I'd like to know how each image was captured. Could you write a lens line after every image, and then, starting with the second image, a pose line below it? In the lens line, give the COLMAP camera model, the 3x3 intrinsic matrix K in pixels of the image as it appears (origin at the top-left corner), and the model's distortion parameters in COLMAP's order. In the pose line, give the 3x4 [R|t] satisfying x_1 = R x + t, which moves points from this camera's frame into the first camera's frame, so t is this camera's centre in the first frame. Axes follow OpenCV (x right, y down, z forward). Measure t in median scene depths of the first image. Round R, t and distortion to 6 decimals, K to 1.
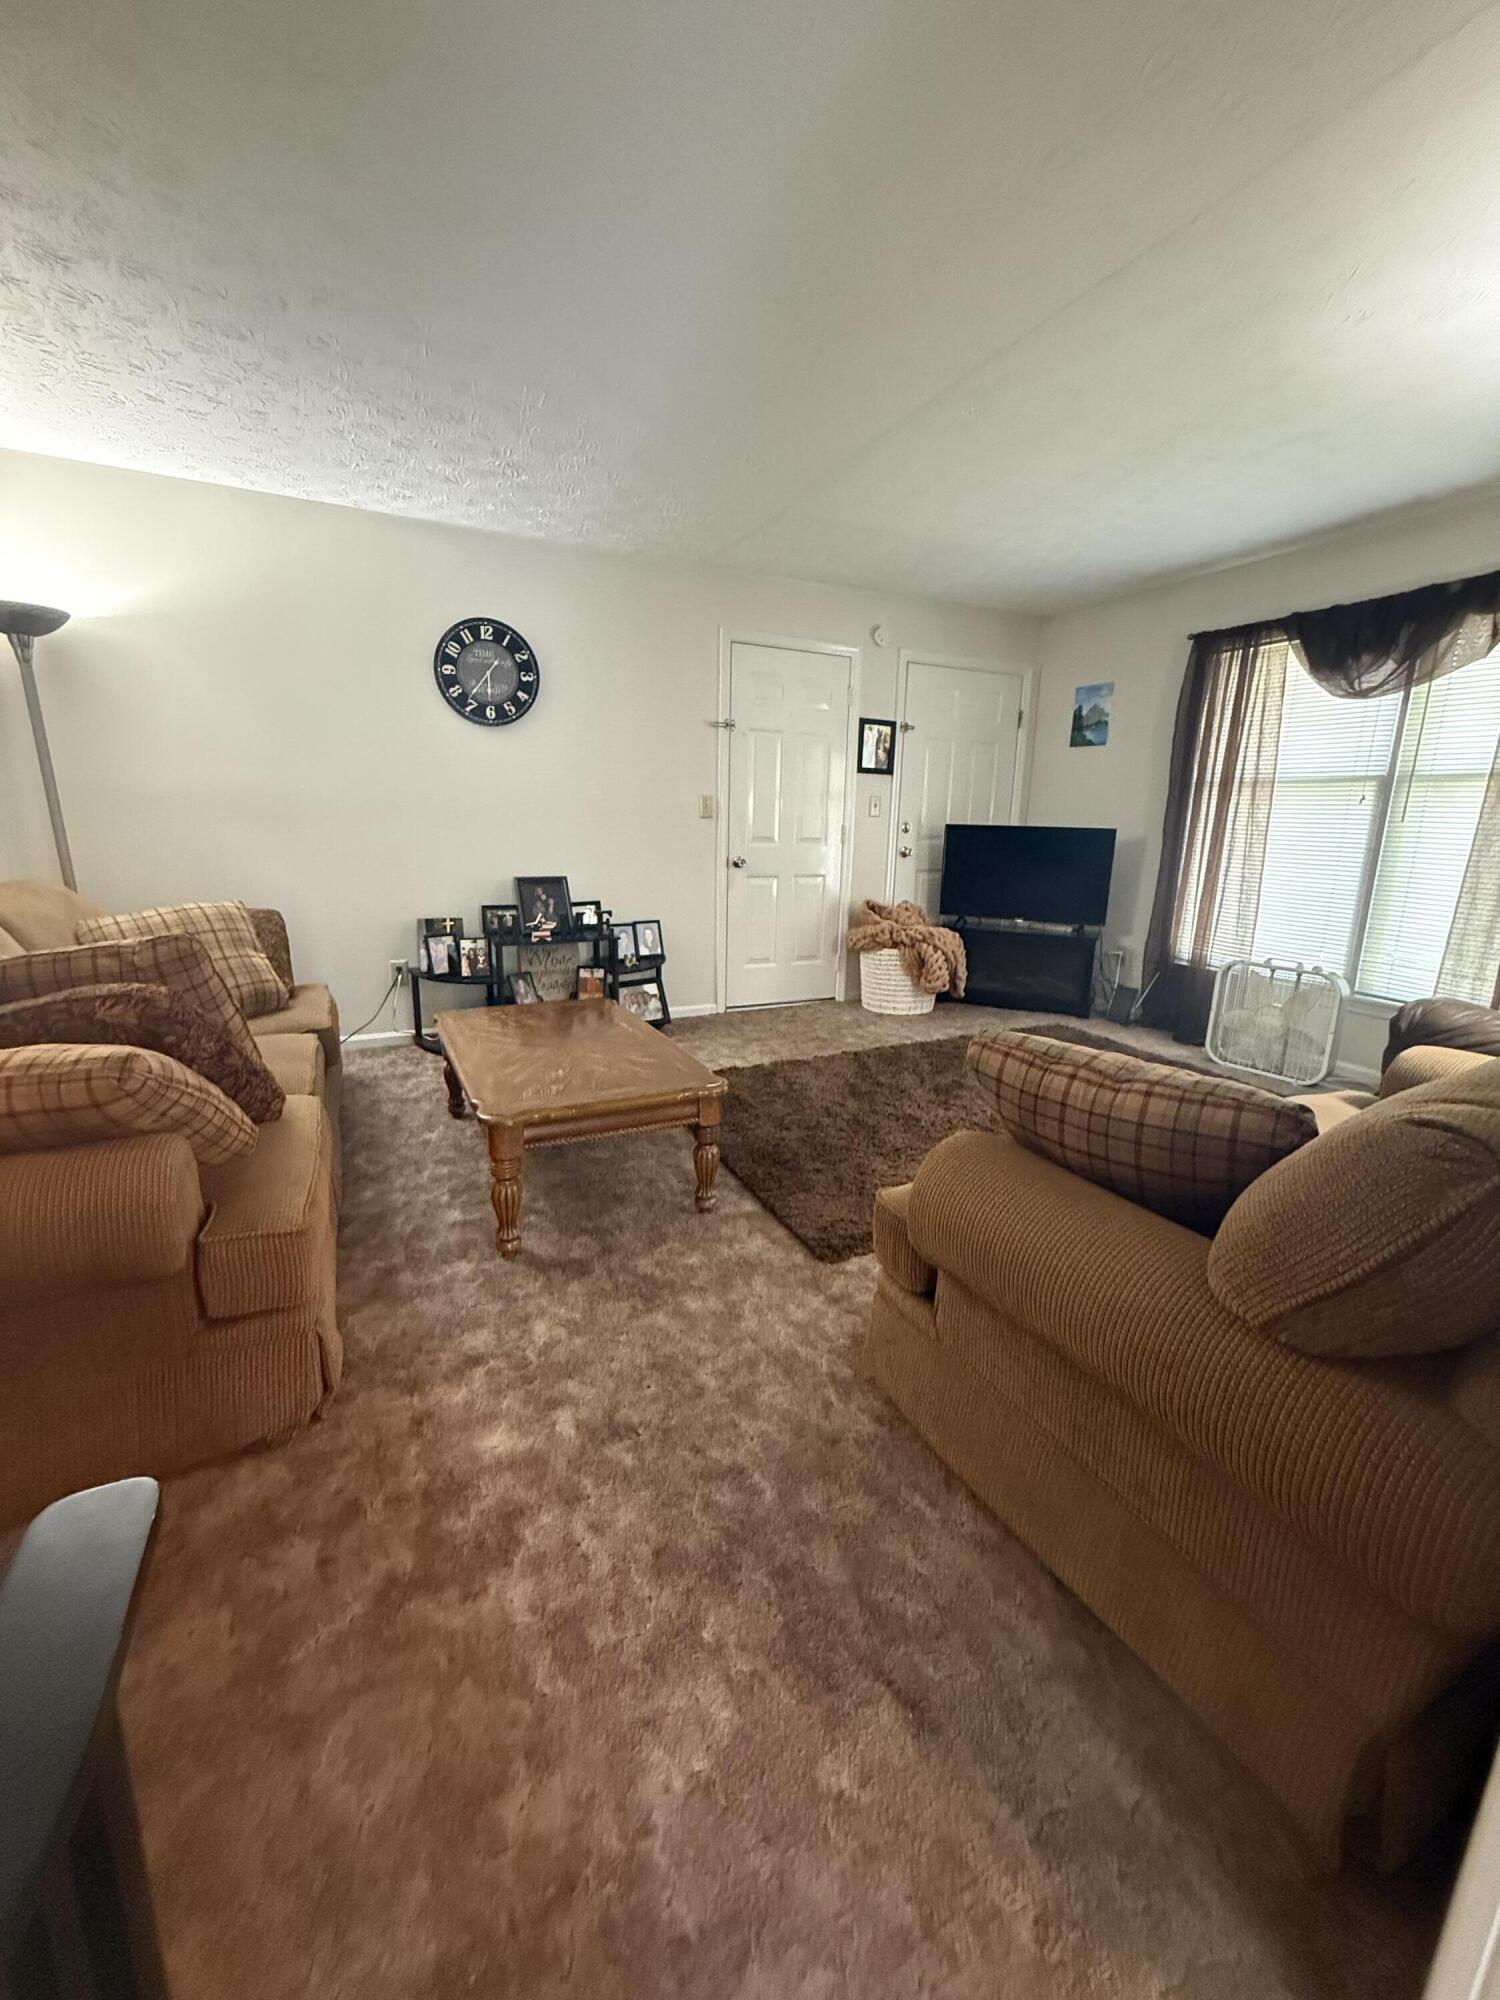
lens RADIAL K [[793.0, 0, 756.2], [0, 793.0, 993.3], [0, 0, 1]] dist [-0.002501, 0.000504]
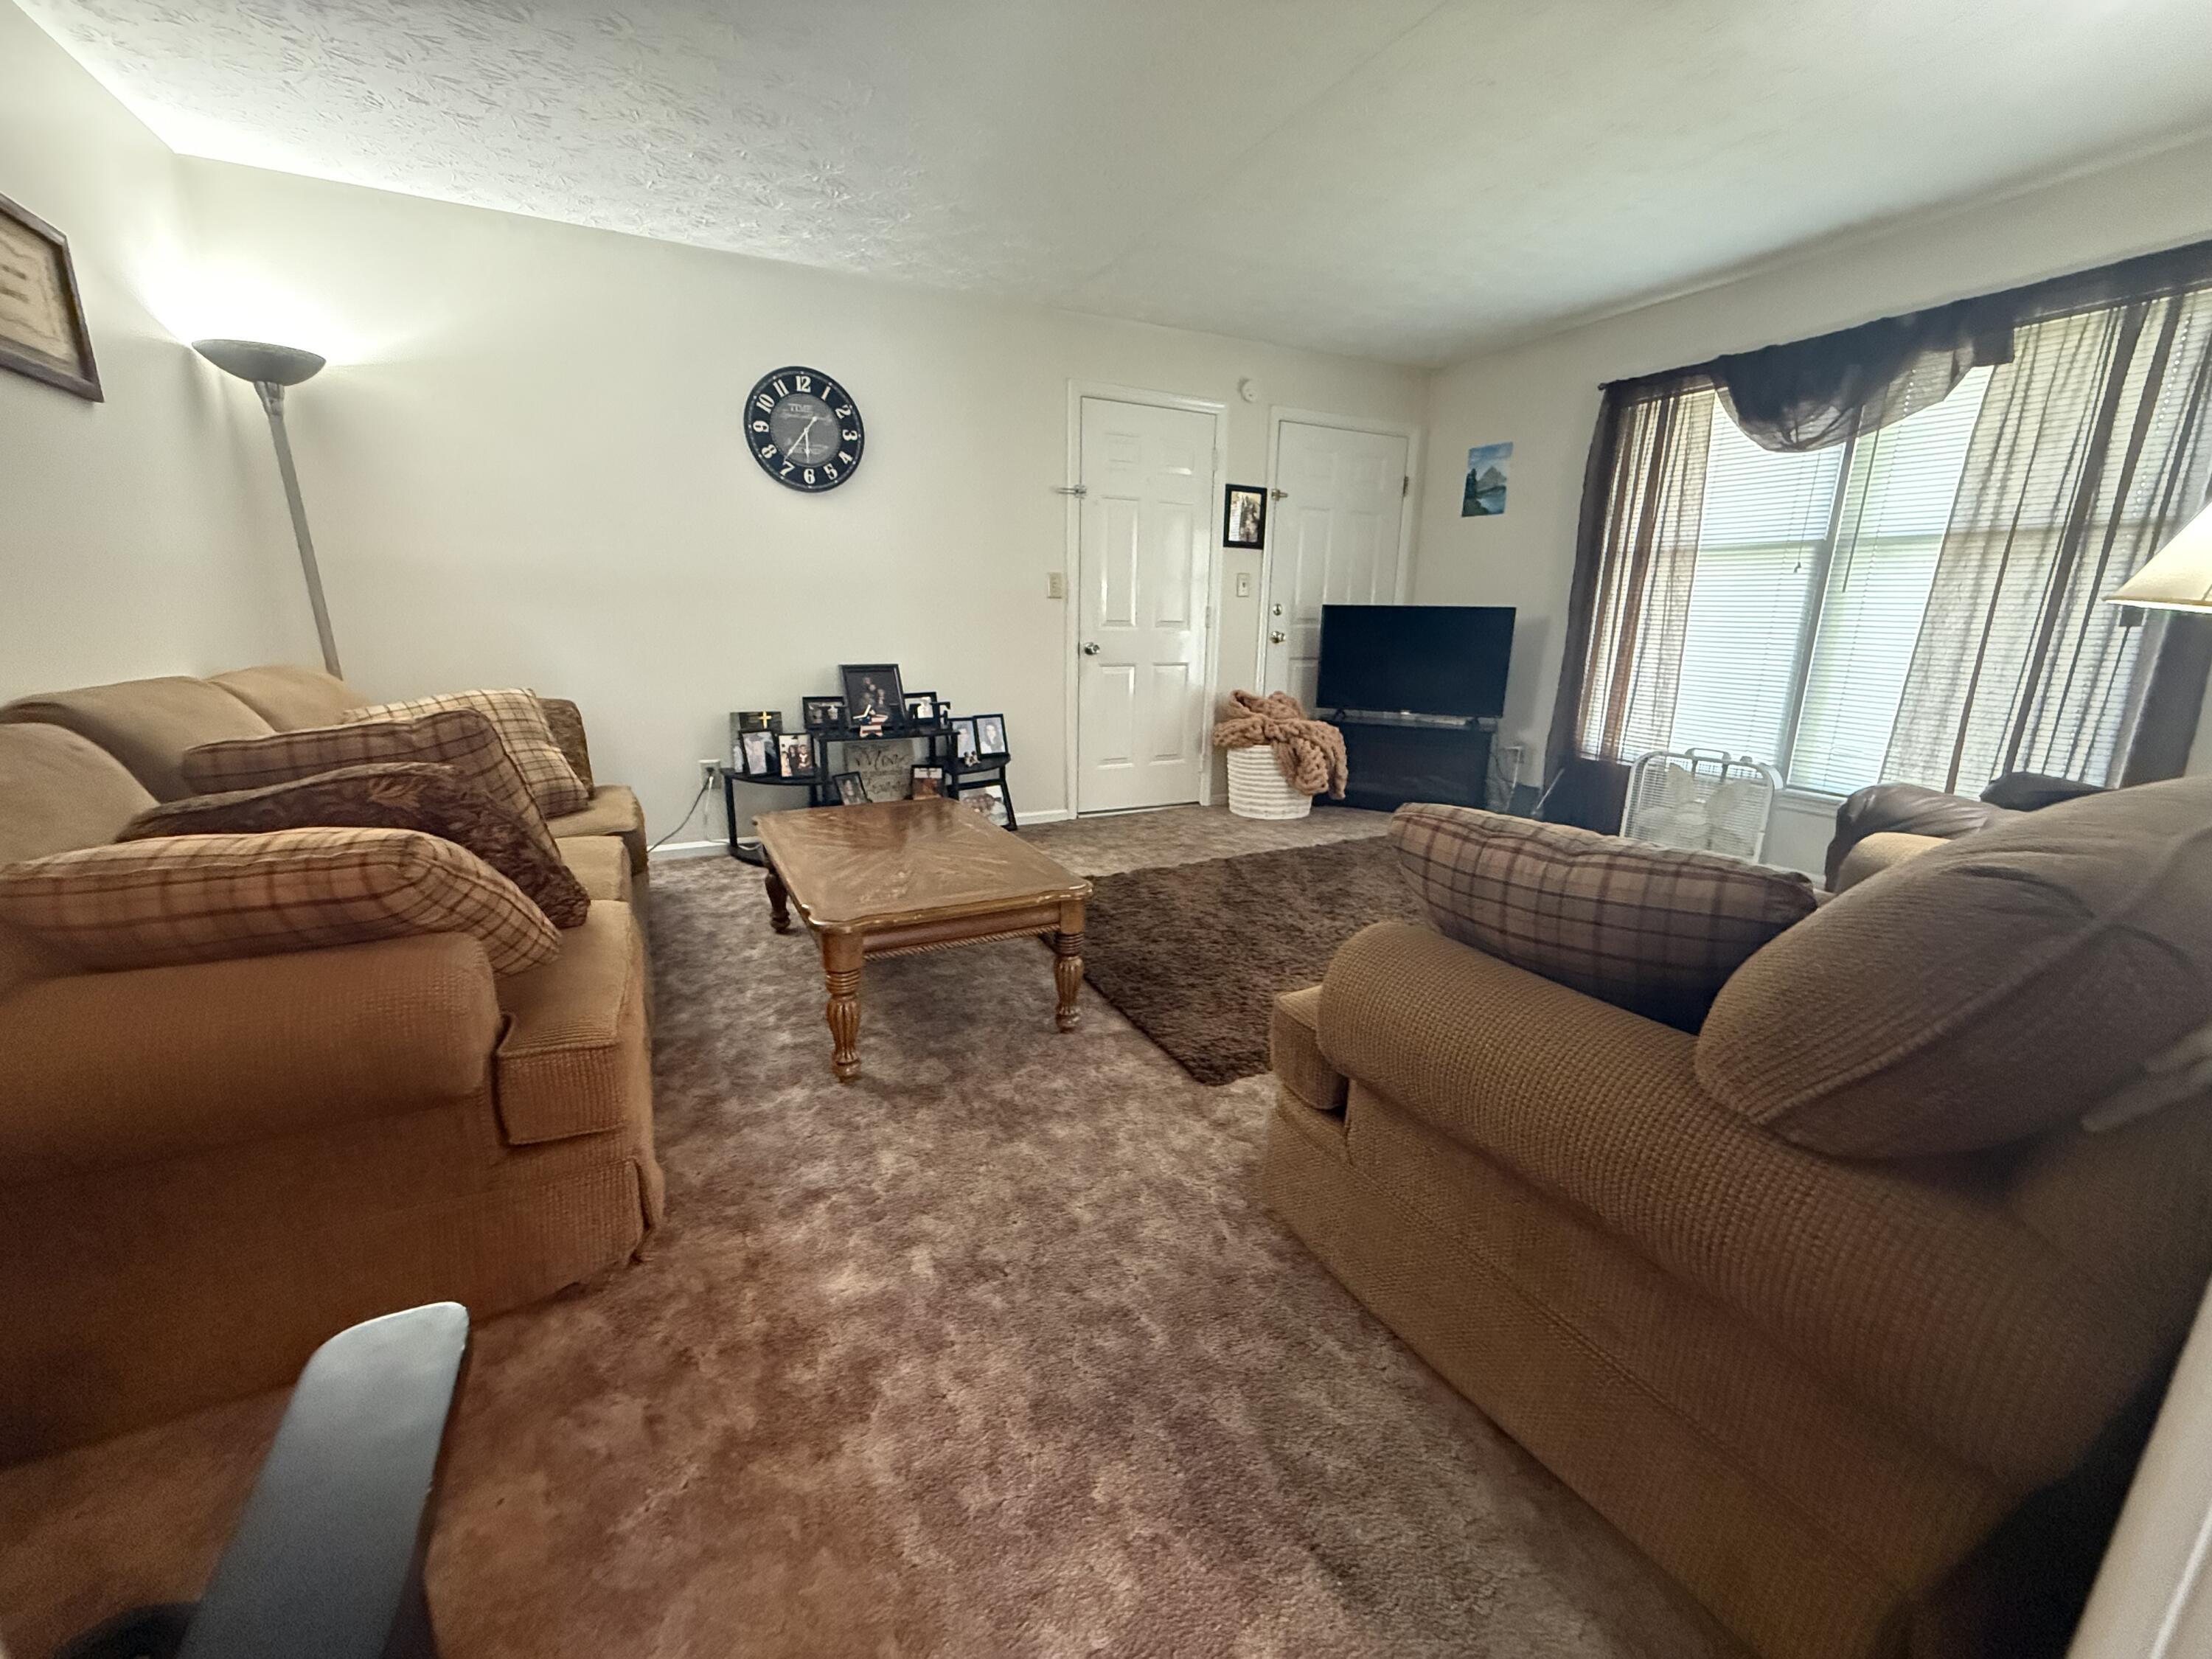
lens RADIAL K [[877.0, 0, 1104.5], [0, 877.0, 830.1], [0, 0, 1]] dist [-0.002501, 0.000504]
pose [[0.999949, -0.008861, 0.004899, -0.028072], [0.008746, 0.999698, 0.022970, 0.031472], [-0.005101, -0.022926, 0.999724, 0.030564]]
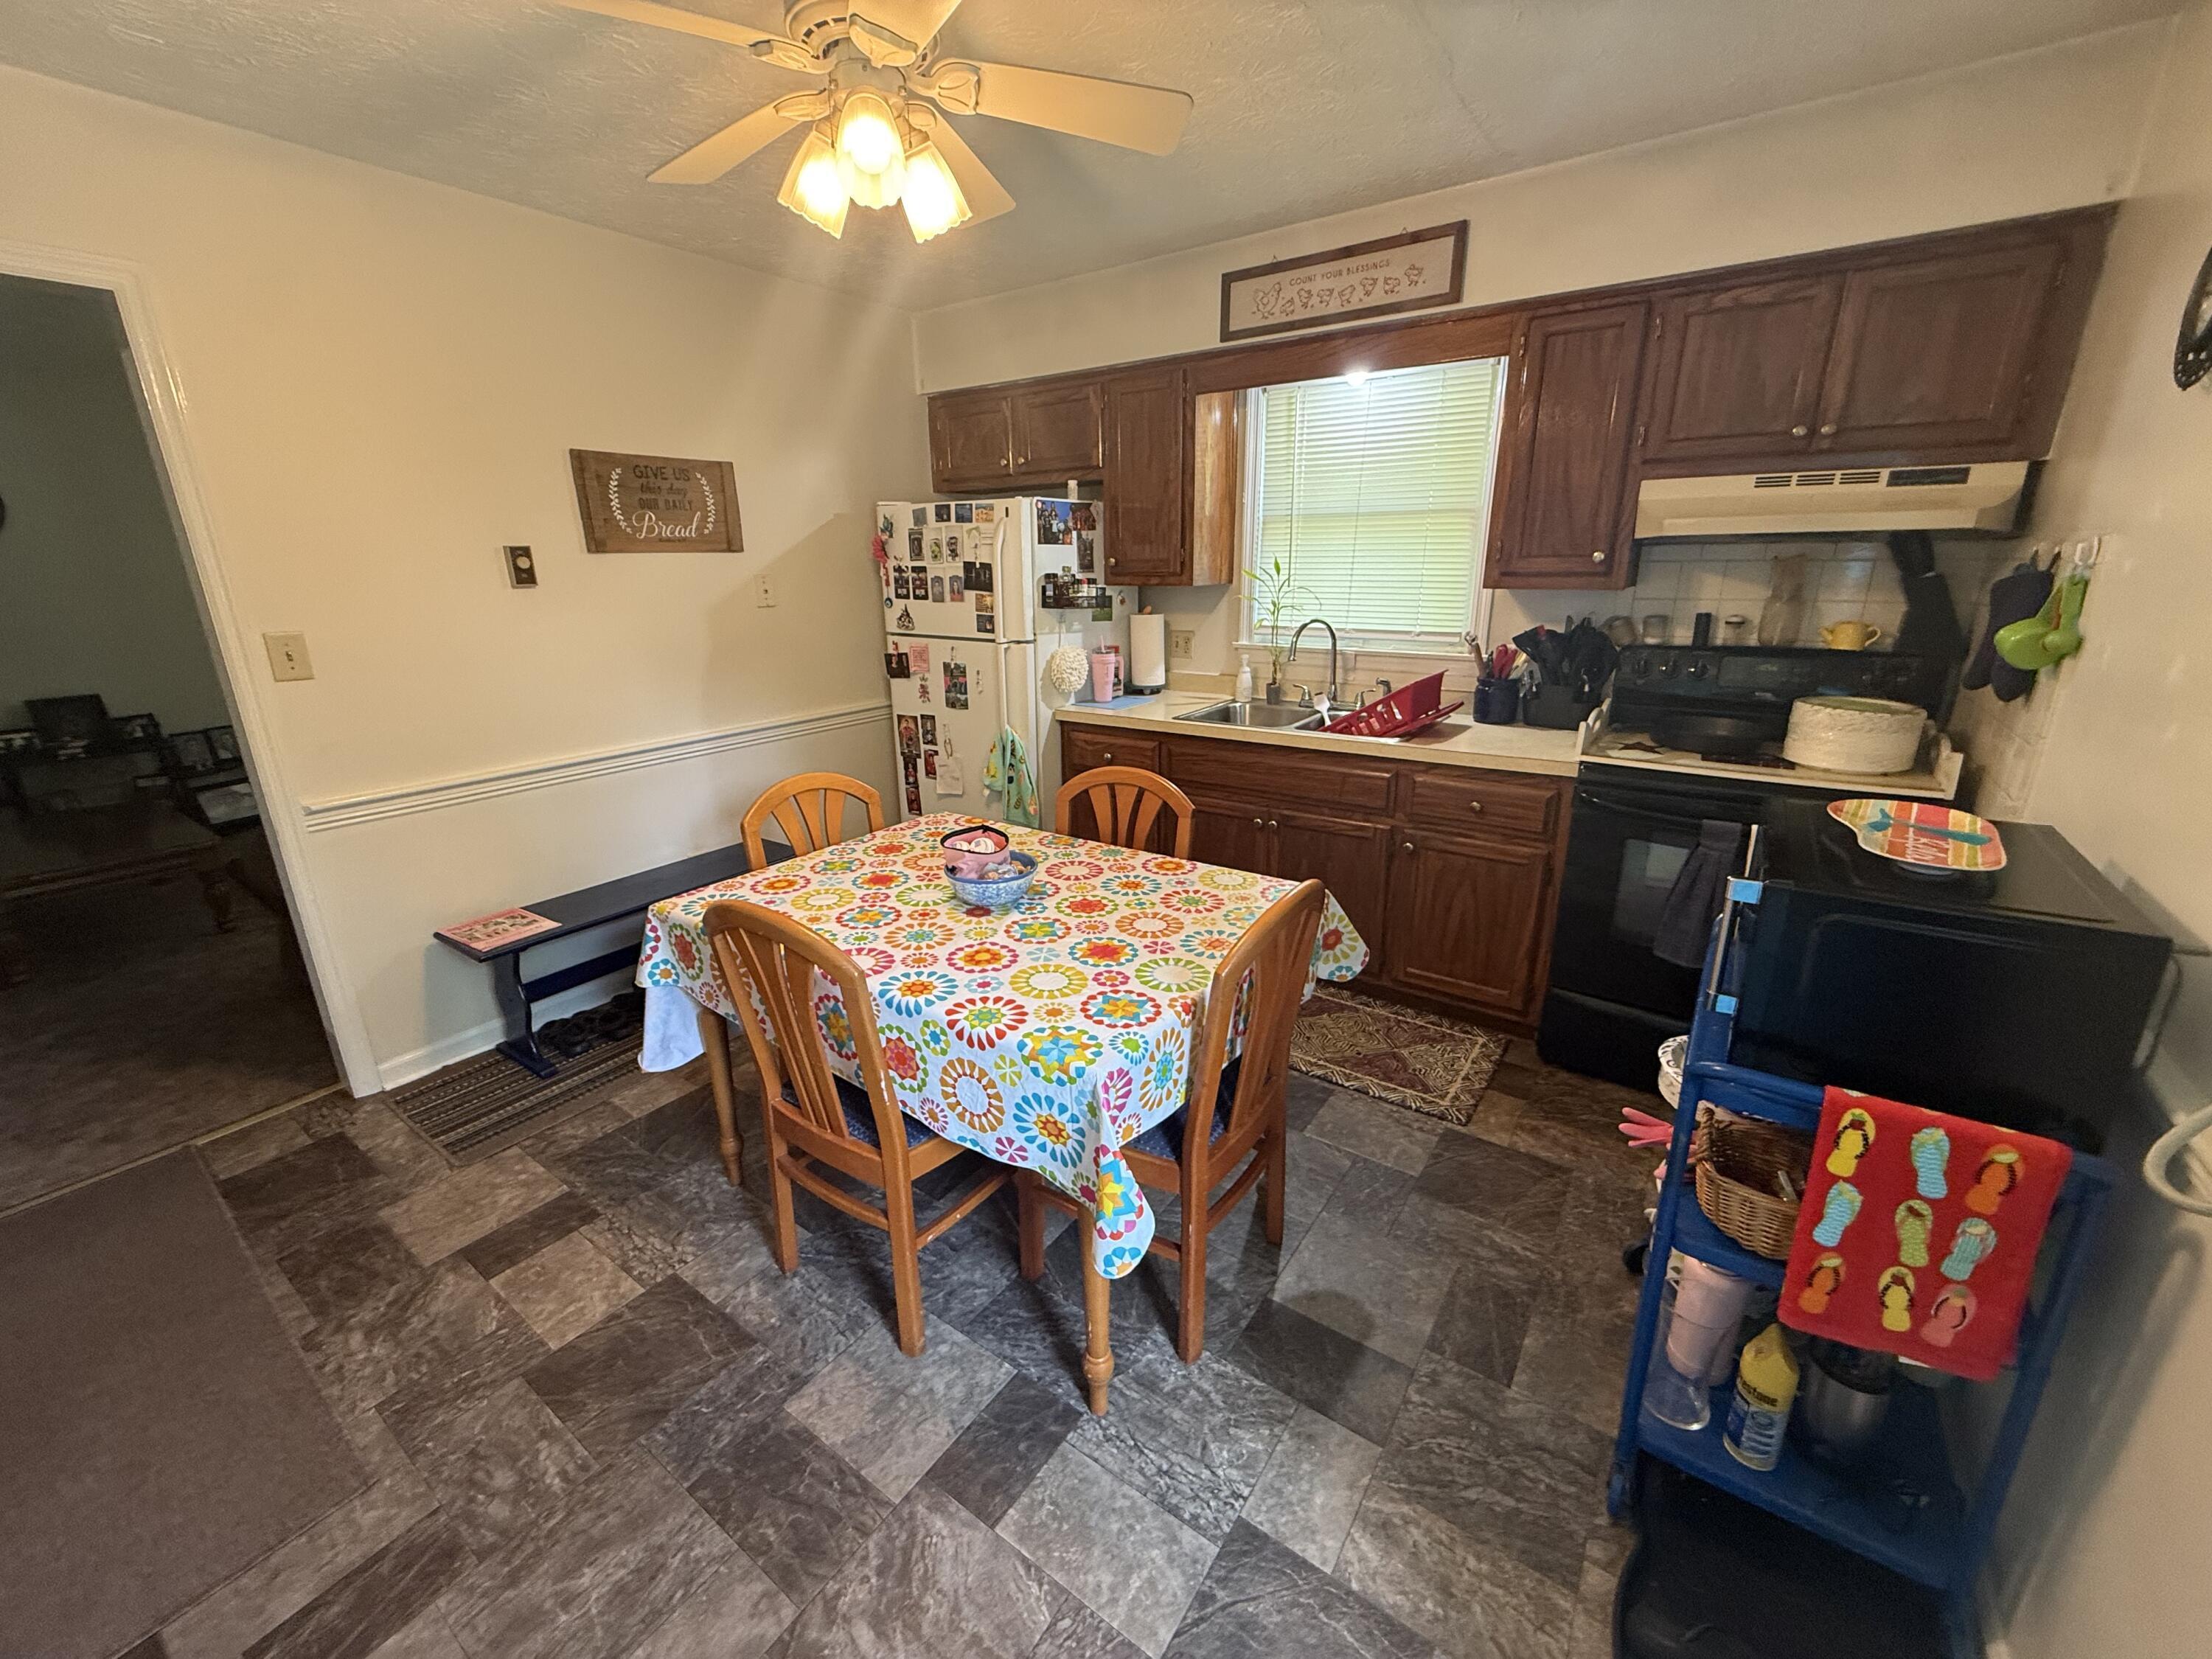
lens RADIAL K [[877.0, 0, 1102.8], [0, 877.0, 832.2], [0, 0, 1]] dist [-0.002501, 0.000504]
pose [[0.877870, -0.175284, 0.445669, 0.692176], [0.137458, 0.983677, 0.116122, 0.146853], [-0.458749, -0.040679, 0.887634, -1.175002]]
